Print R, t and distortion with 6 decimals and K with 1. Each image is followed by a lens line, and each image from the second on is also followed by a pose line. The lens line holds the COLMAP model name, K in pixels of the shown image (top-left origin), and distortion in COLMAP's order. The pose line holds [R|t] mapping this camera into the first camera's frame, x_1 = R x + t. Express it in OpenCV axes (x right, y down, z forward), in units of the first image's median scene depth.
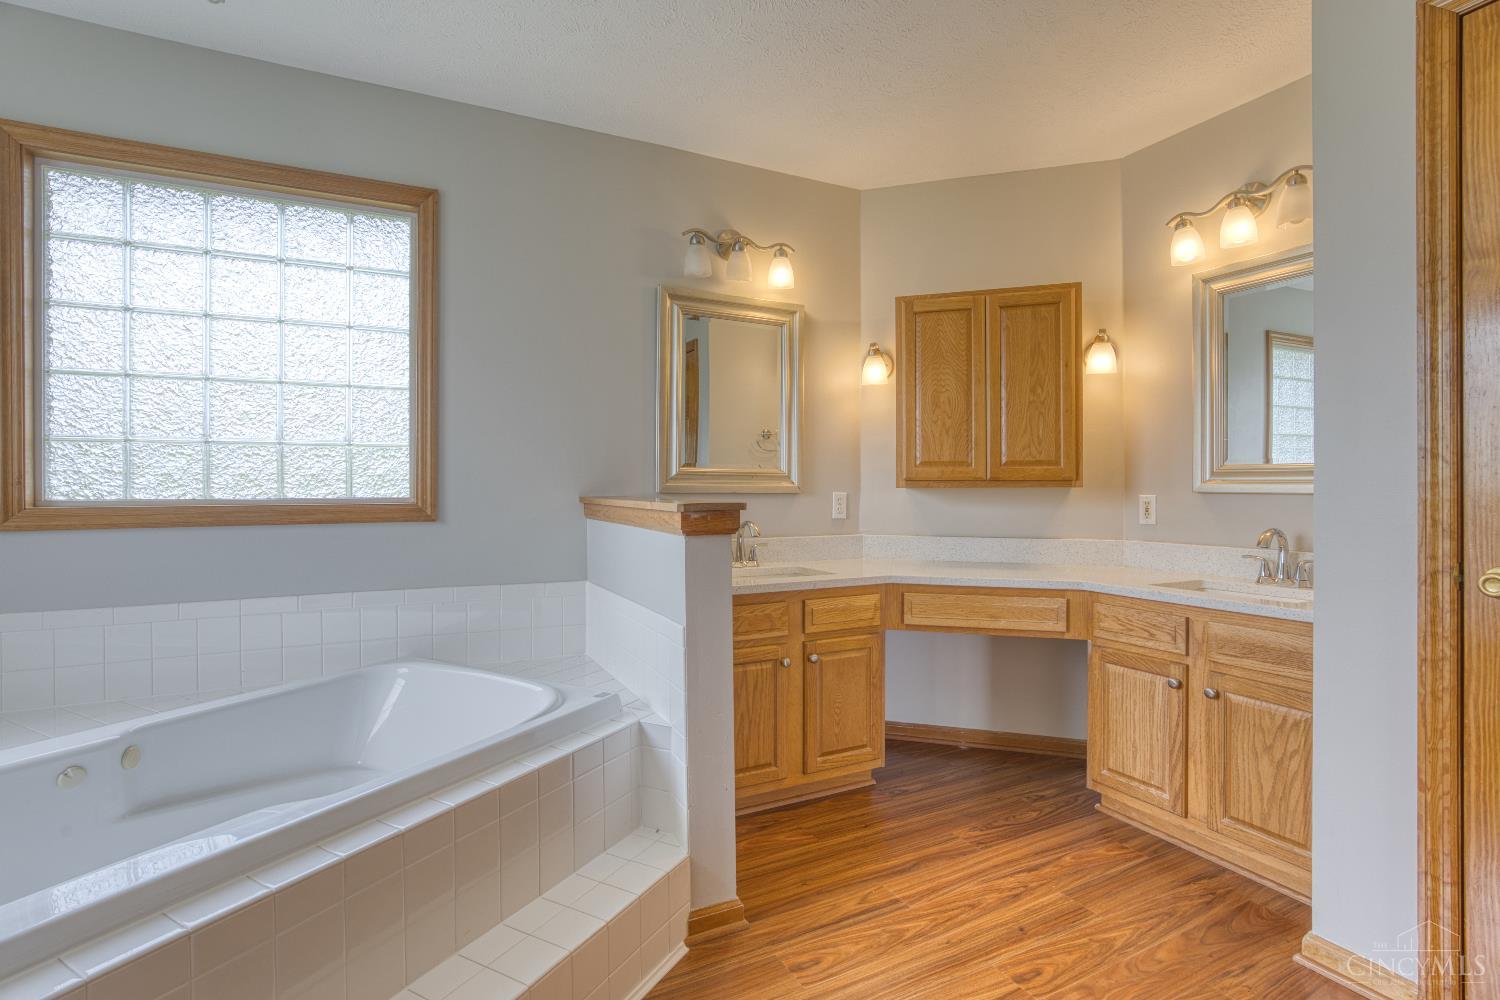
lens RADIAL K [[697.5, 0, 759.4], [0, 697.5, 491.9], [0, 0, 1]] dist [-0.028723, 0.000280]
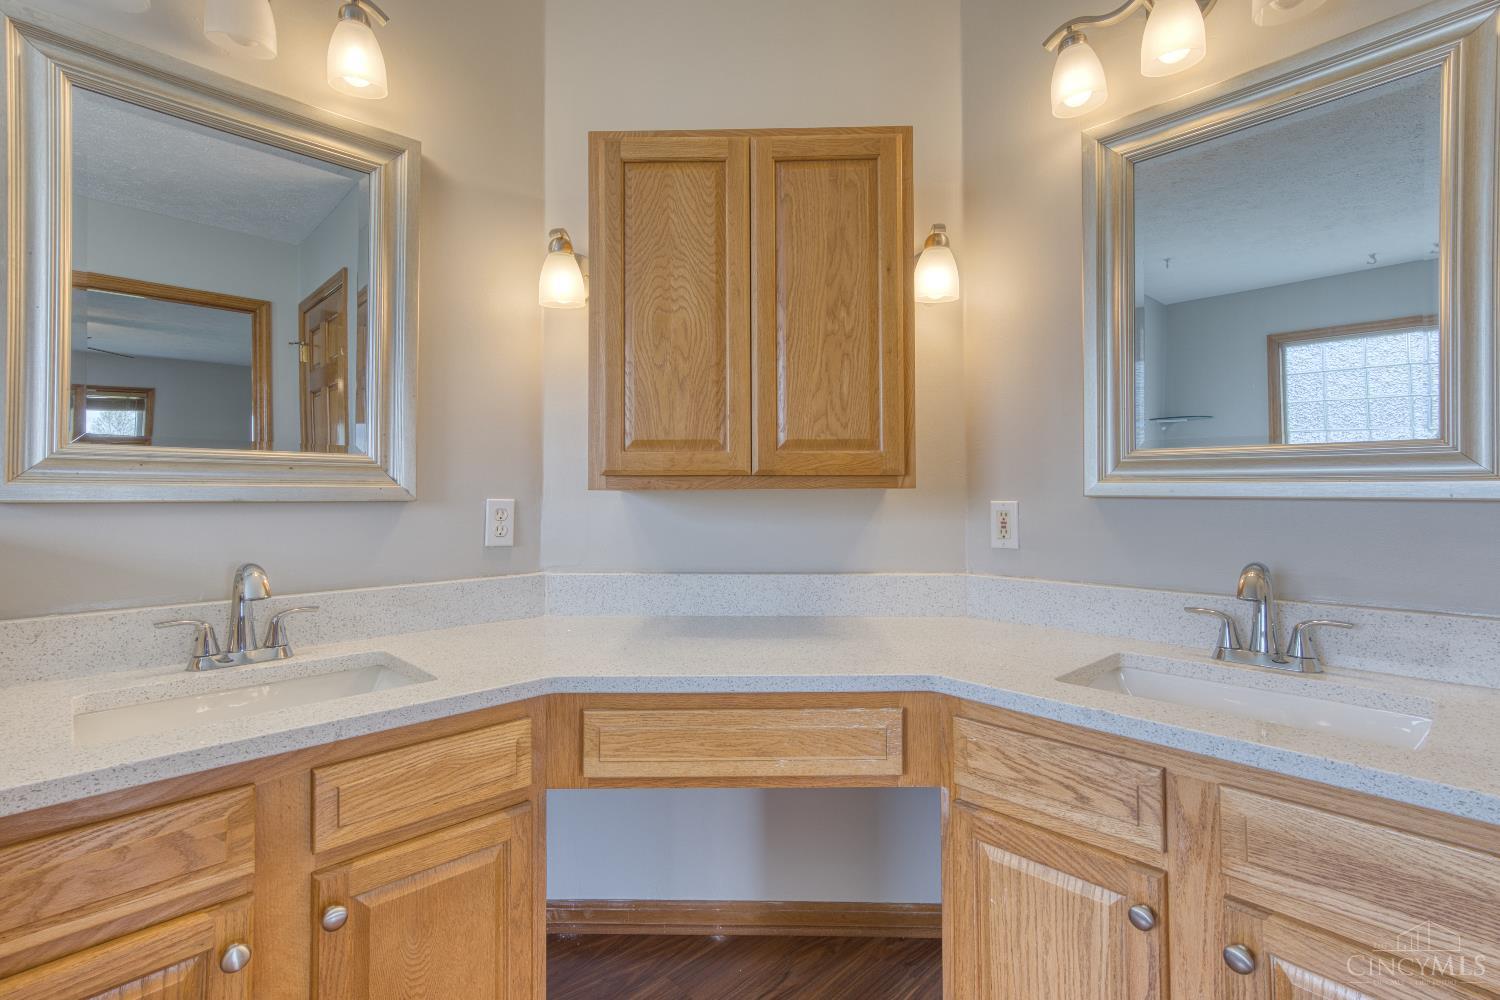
lens RADIAL K [[685.9, 0, 760.8], [0, 685.9, 500.0], [0, 0, 1]] dist [-0.000678, -0.000038]
pose [[0.952784, -0.006412, 0.303580, 0.174071], [0.004180, 0.999959, 0.008001, -0.001976], [-0.303619, -0.006354, 0.952772, 0.497969]]
